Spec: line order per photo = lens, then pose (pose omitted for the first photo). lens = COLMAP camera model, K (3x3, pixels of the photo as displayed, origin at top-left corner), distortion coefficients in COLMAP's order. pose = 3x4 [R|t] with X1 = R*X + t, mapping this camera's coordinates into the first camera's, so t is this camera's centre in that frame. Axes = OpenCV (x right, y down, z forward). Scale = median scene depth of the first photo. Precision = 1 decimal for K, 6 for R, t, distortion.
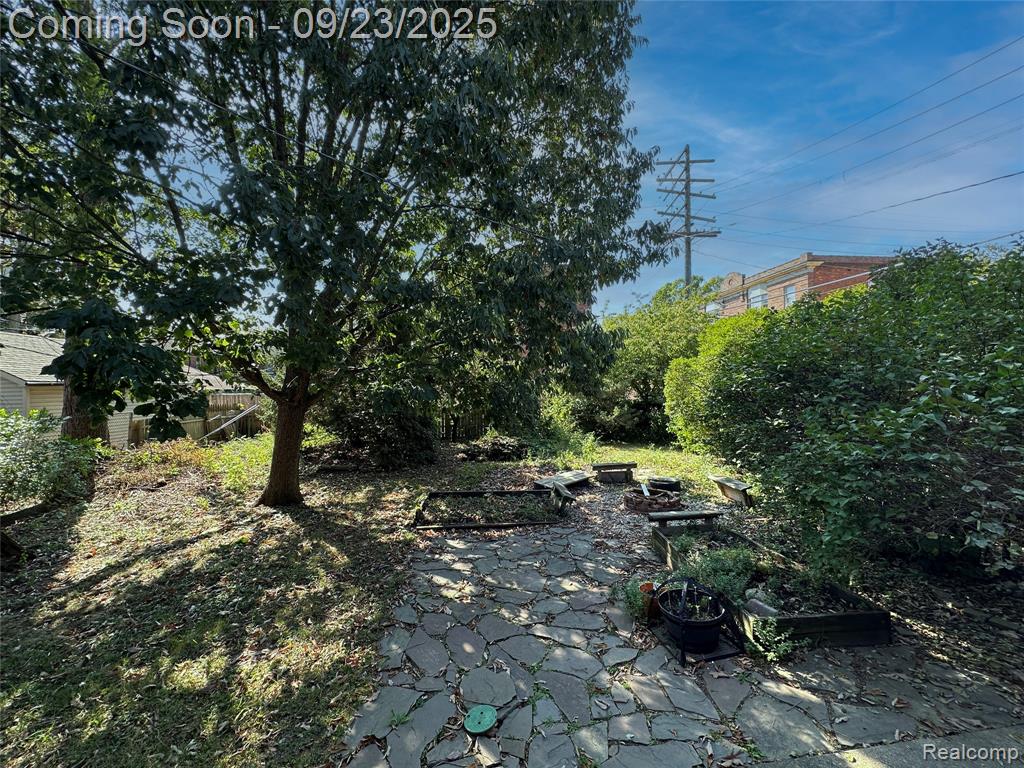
lens RADIAL K [[409.8, 0, 511.7], [0, 409.8, 382.5], [0, 0, 1]] dist [-0.001008, 0.000620]
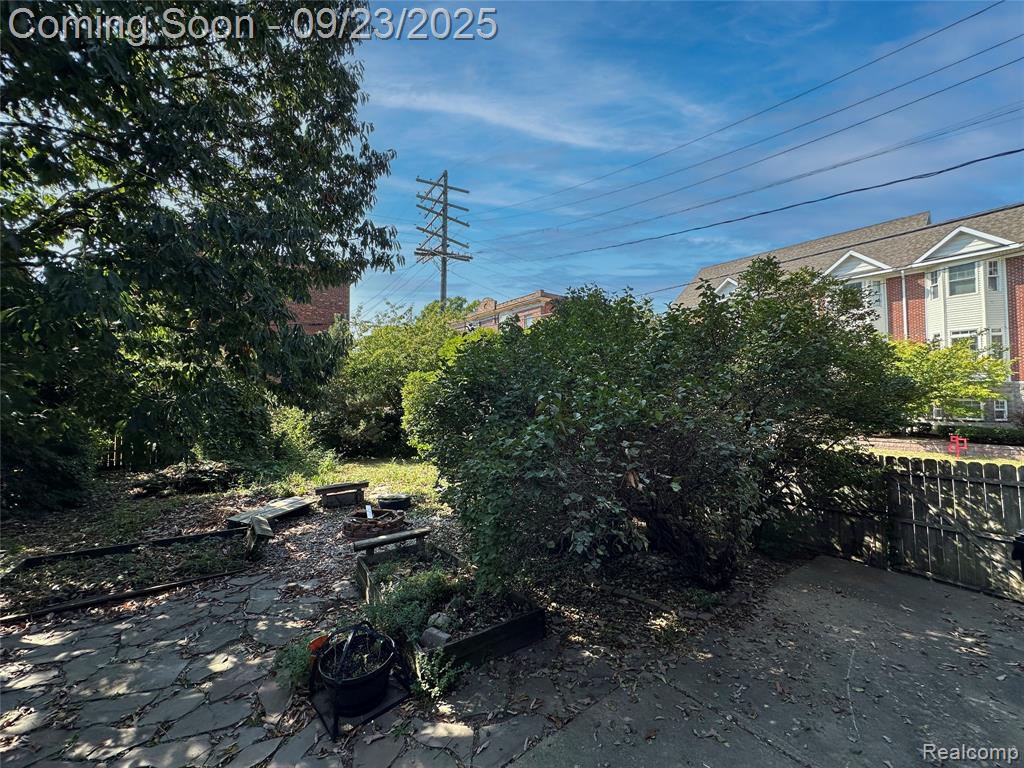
lens RADIAL K [[409.8, 0, 511.7], [0, 409.8, 382.5], [0, 0, 1]] dist [-0.001008, 0.000620]
pose [[0.856760, 0.031882, 0.514728, 0.133933], [-0.017444, 0.999308, -0.032862, -0.004157], [-0.515419, 0.019175, 0.856723, 0.046429]]
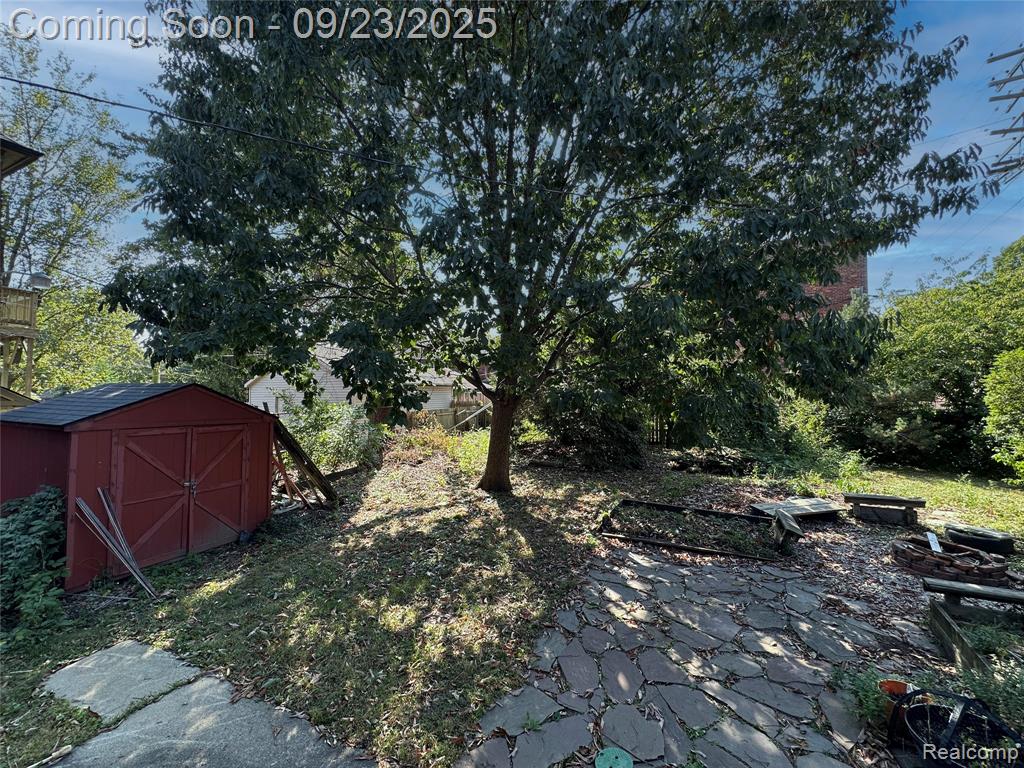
lens RADIAL K [[409.8, 0, 511.7], [0, 409.8, 382.5], [0, 0, 1]] dist [-0.001008, 0.000620]
pose [[0.857322, 0.002784, -0.514773, 0.080460], [-0.002801, 0.999996, 0.000743, -0.006595], [0.514773, 0.000805, 0.857326, 0.046889]]
